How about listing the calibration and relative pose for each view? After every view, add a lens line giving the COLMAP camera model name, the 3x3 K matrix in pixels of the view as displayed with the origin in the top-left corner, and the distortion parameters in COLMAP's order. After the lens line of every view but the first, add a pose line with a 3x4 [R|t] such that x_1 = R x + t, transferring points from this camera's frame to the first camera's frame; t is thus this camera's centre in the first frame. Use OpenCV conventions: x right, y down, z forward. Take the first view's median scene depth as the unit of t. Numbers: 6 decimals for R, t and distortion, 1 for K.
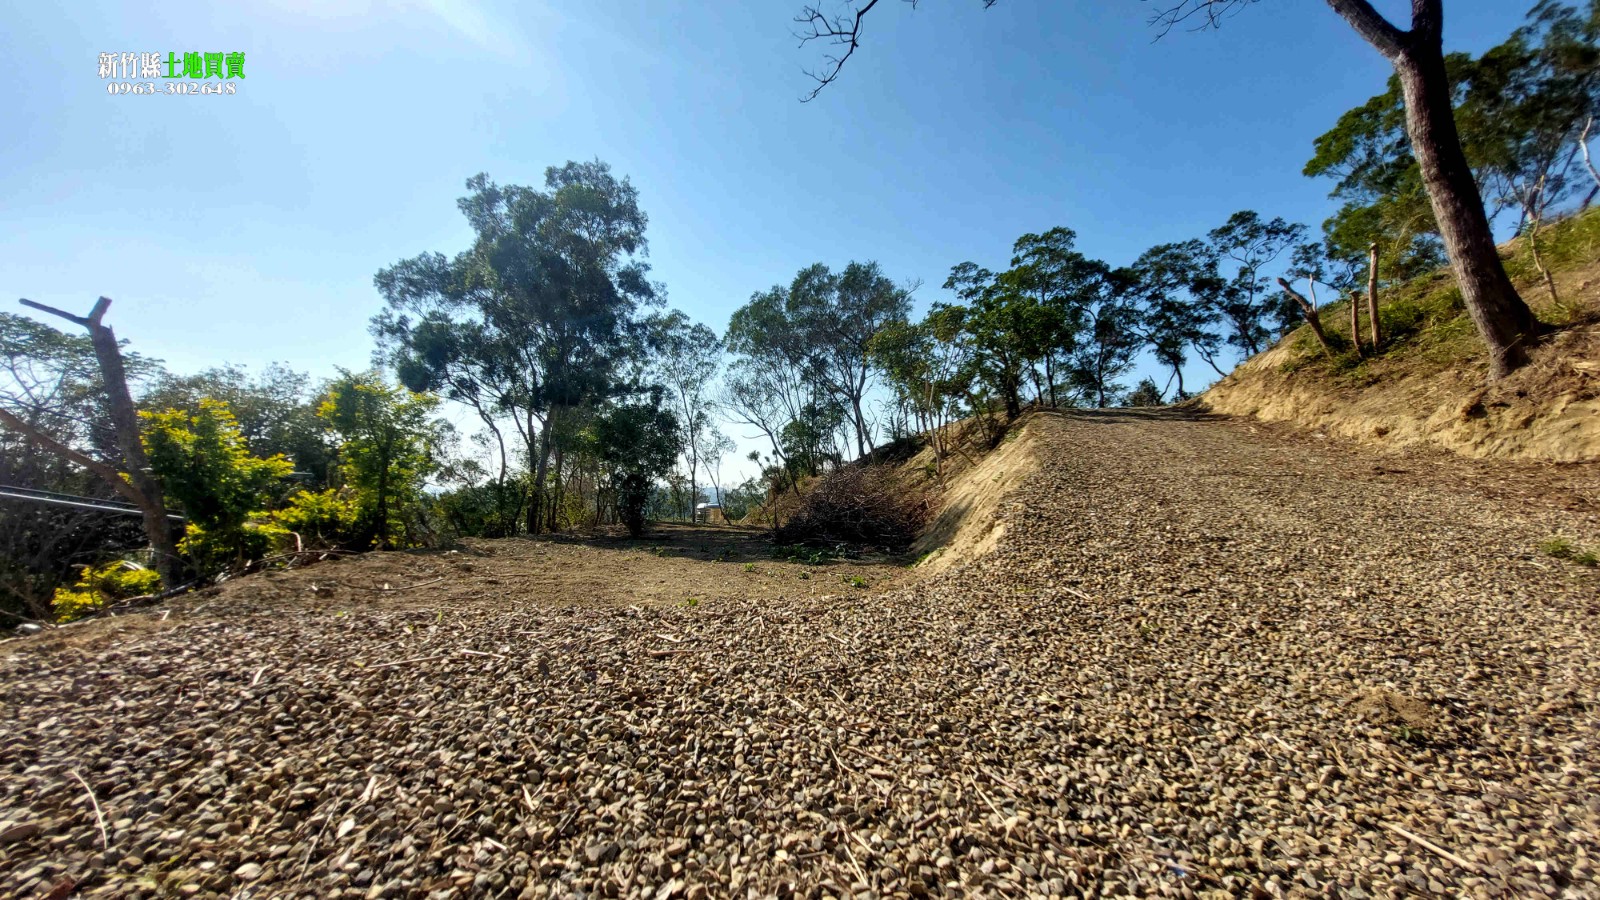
lens RADIAL K [[643.4, 0, 801.7], [0, 643.4, 446.9], [0, 0, 1]] dist [-0.016589, -0.000274]
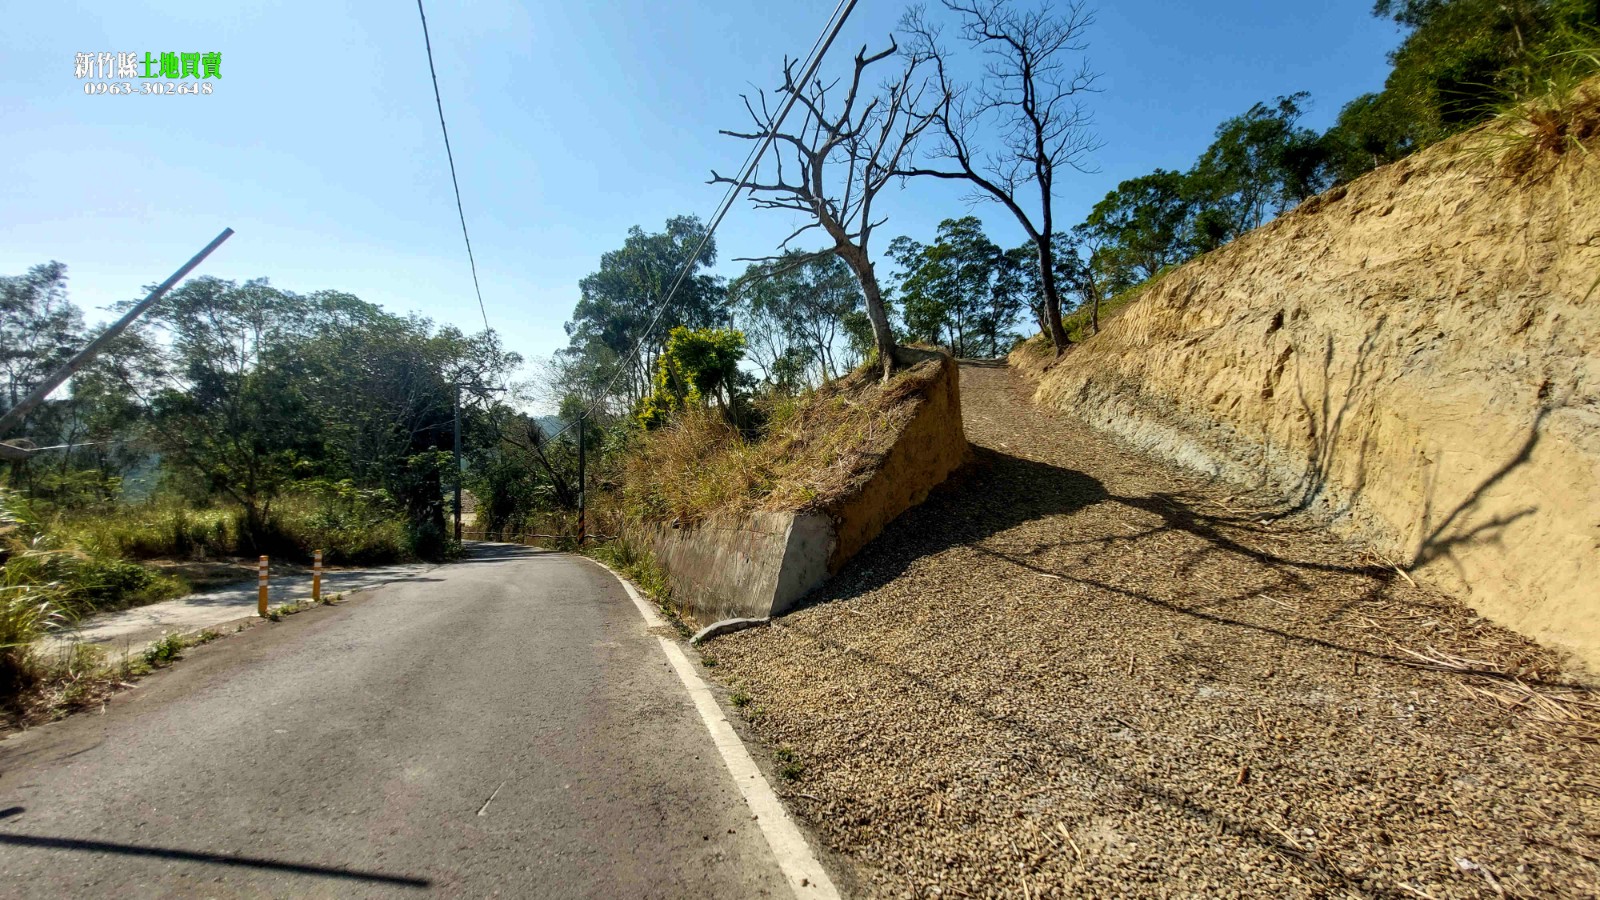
lens RADIAL K [[643.4, 0, 797.4], [0, 643.4, 450.2], [0, 0, 1]] dist [-0.016589, -0.000274]
pose [[0.996290, 0.003307, 0.085997, -0.080220], [-0.012798, 0.993844, 0.110051, 0.002678], [-0.085103, -0.110743, 0.990199, -0.383832]]
